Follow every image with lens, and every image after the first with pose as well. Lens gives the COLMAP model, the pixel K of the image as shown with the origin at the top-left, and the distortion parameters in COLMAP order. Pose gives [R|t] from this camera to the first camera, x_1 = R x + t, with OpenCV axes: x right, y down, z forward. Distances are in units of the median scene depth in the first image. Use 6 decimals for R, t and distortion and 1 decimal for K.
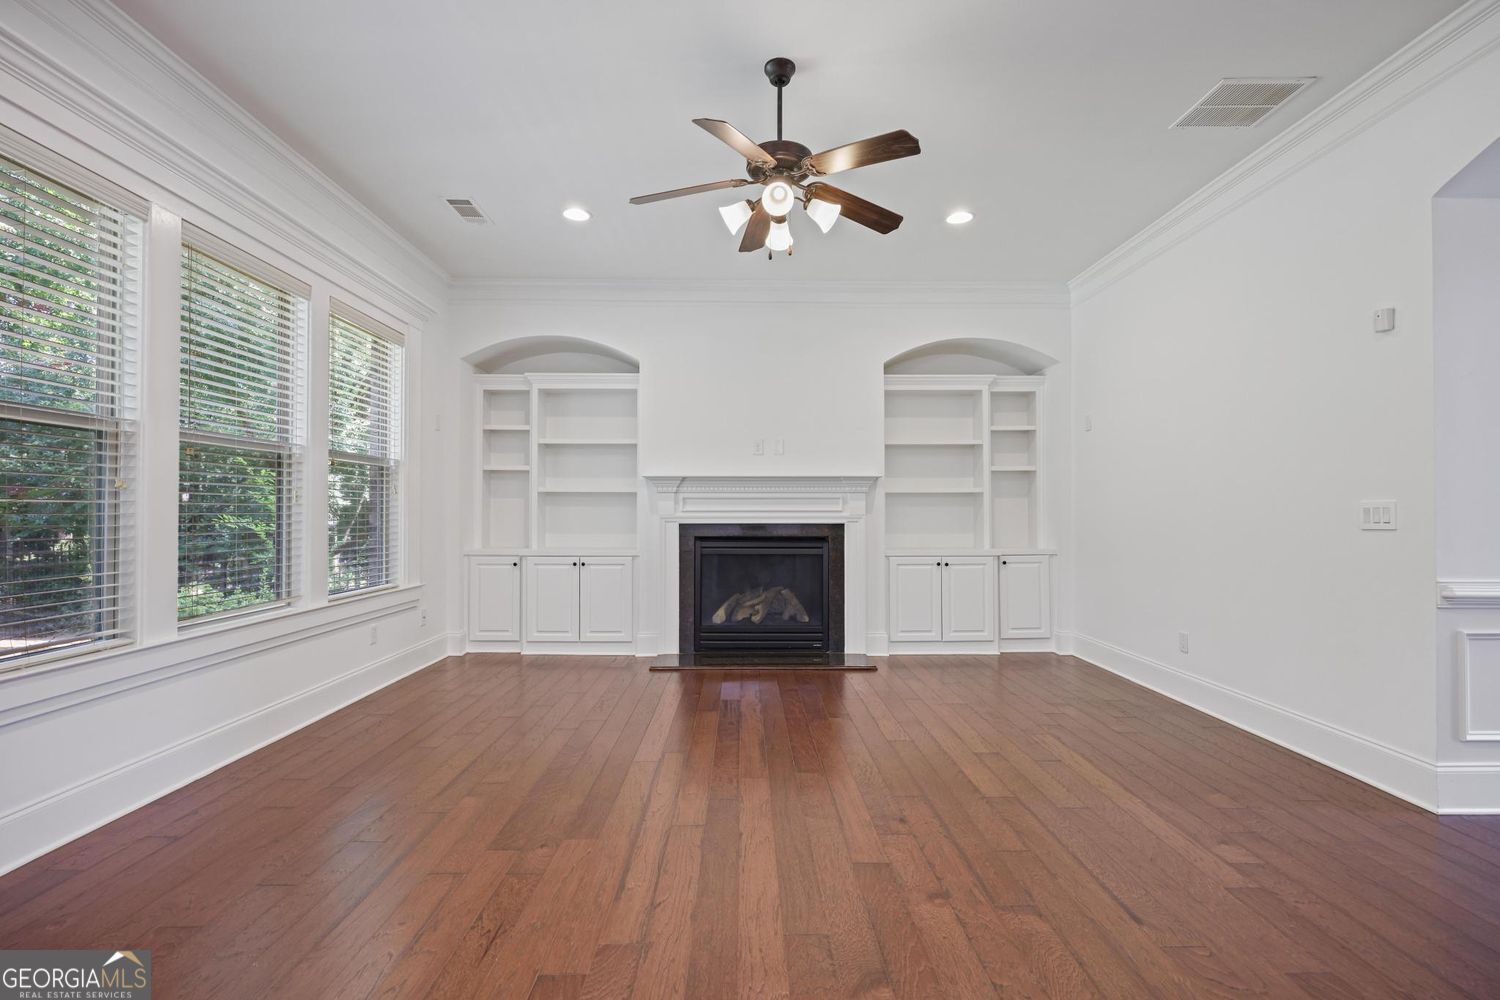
lens RADIAL K [[674.3, 0, 758.9], [0, 674.3, 498.7], [0, 0, 1]] dist [-0.003015, -0.000241]
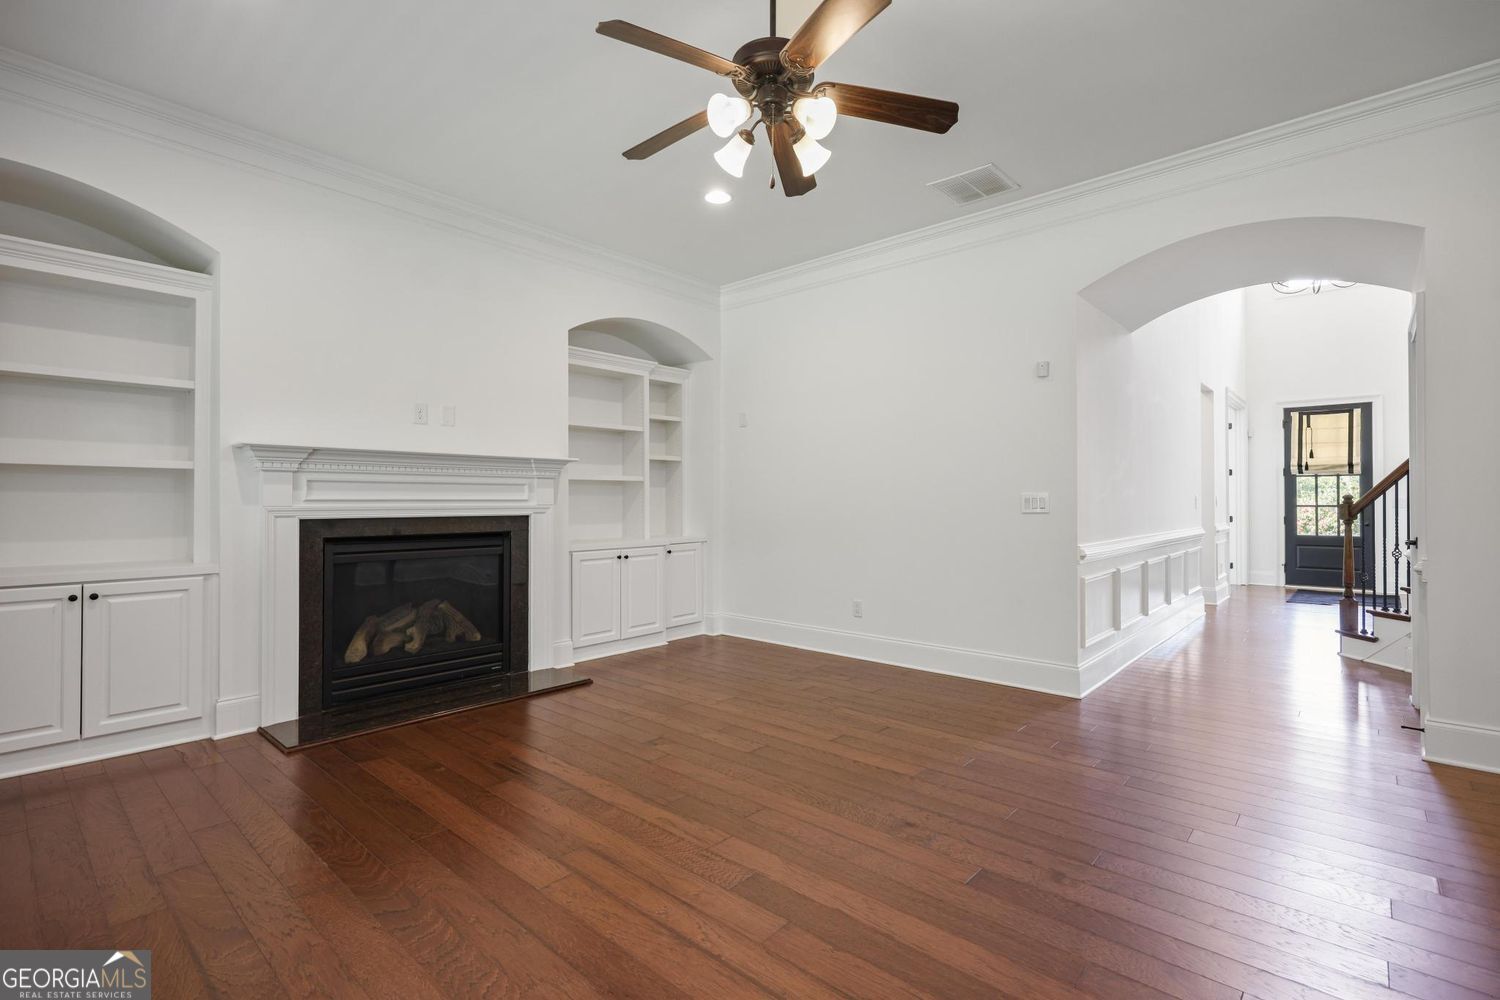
lens RADIAL K [[677.0, 0, 738.1], [0, 677.0, 490.8], [0, 0, 1]] dist [-0.000778, 0.000137]
pose [[0.689485, 0.010077, 0.724229, -0.299891], [-0.013714, 0.999906, -0.000856, 0.003935], [-0.724170, -0.009342, 0.689559, 0.238074]]
